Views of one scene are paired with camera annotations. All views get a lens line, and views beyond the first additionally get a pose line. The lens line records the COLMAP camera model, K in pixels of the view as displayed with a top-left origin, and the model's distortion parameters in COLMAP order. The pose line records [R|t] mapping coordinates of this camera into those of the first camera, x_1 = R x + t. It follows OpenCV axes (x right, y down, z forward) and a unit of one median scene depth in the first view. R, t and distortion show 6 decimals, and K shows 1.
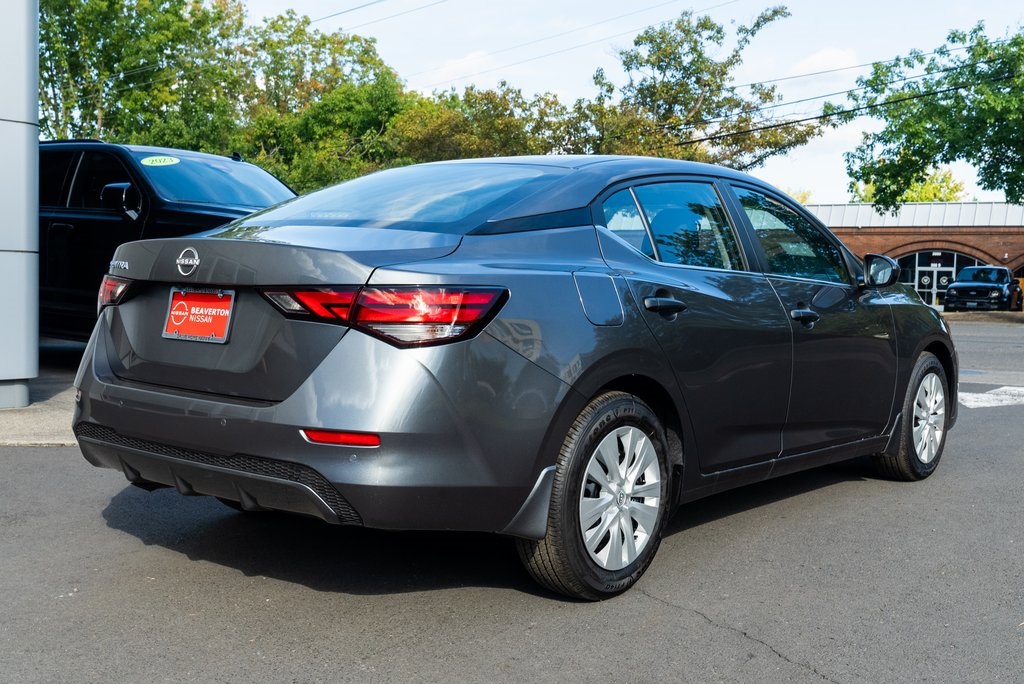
lens RADIAL K [[1168.0, 0, 510.3], [0, 1168.0, 342.0], [0, 0, 1]] dist [0.026744, 0.000000]
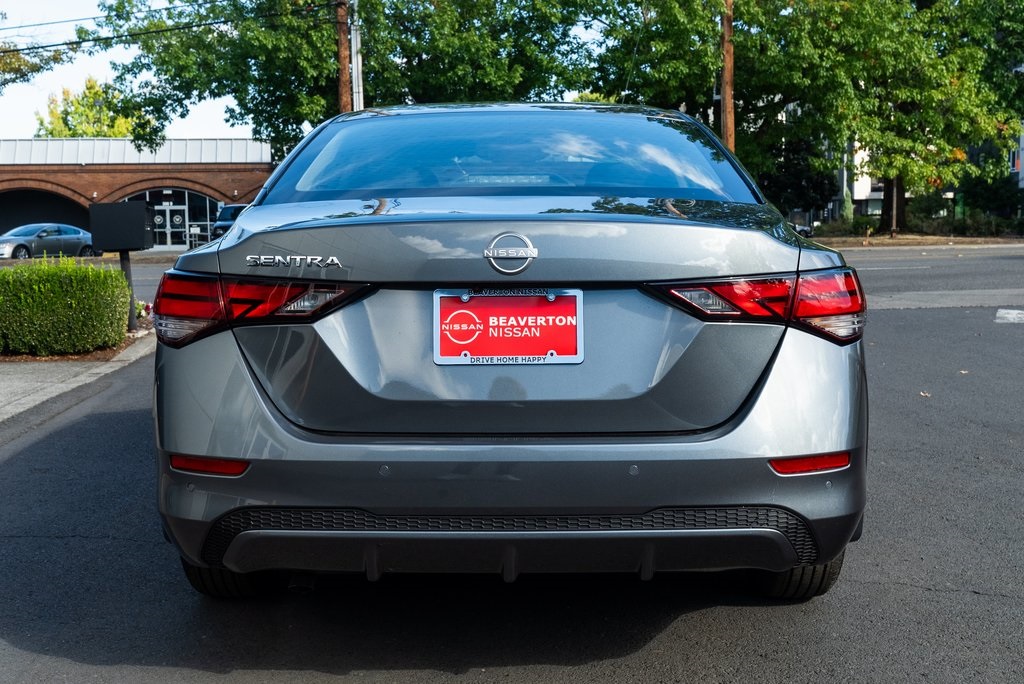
lens RADIAL K [[1223.0, 0, 514.8], [0, 1223.0, 339.8], [0, 0, 1]] dist [0.008361, 0.000000]
pose [[0.763642, -0.096187, 0.638434, -0.089040], [0.065952, 0.995289, 0.071066, -0.008186], [-0.642262, -0.012163, 0.766388, 0.051294]]
